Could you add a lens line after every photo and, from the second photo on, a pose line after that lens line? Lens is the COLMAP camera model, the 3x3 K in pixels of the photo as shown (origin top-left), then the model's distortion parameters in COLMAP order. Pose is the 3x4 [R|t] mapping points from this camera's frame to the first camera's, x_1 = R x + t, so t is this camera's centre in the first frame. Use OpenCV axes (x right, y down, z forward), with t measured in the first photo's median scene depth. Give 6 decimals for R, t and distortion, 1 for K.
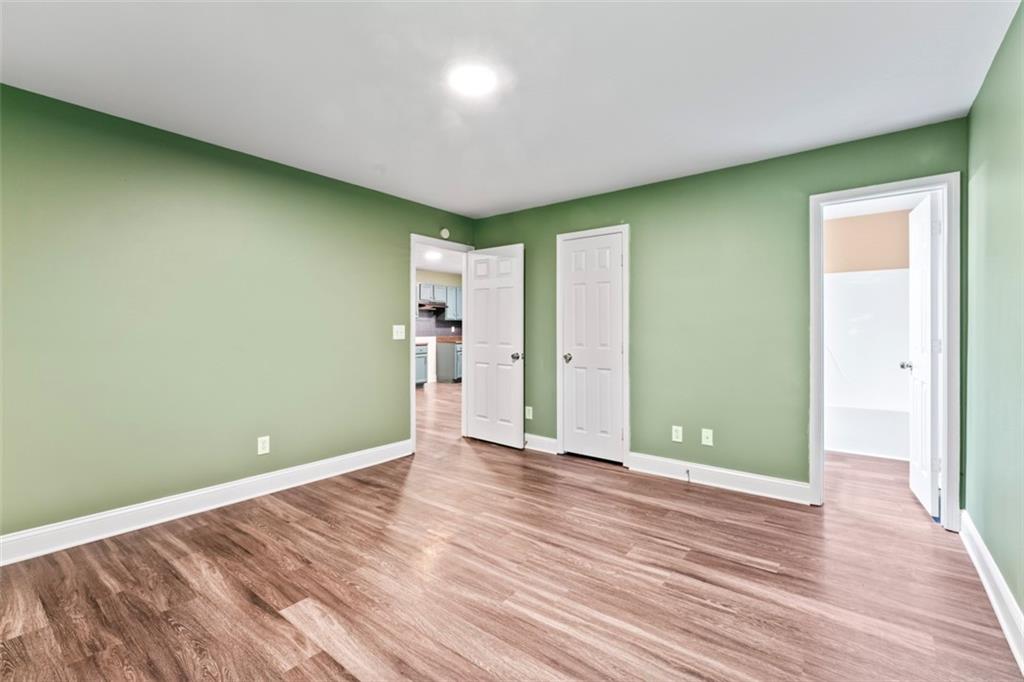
lens RADIAL K [[456.6, 0, 510.1], [0, 456.6, 333.7], [0, 0, 1]] dist [-0.016096, -0.001719]
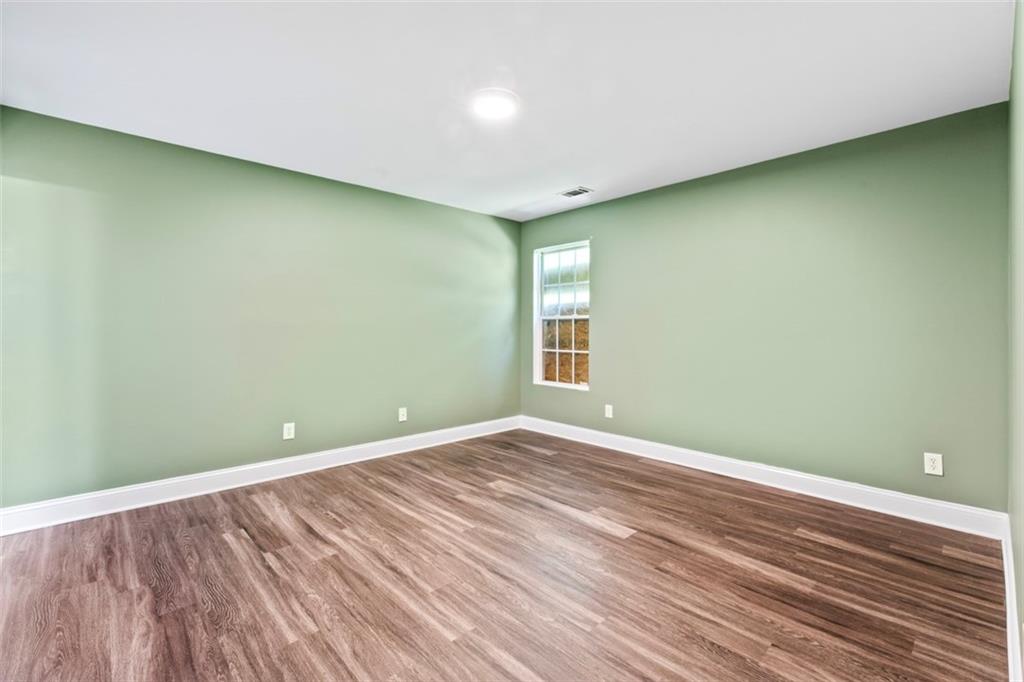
lens RADIAL K [[456.6, 0, 513.4], [0, 456.6, 336.8], [0, 0, 1]] dist [-0.016096, -0.001719]
pose [[-0.989065, -0.007464, 0.147293, -0.288647], [-0.002874, 0.999504, 0.031353, -0.017403], [-0.147454, 0.030587, -0.988596, 2.054613]]
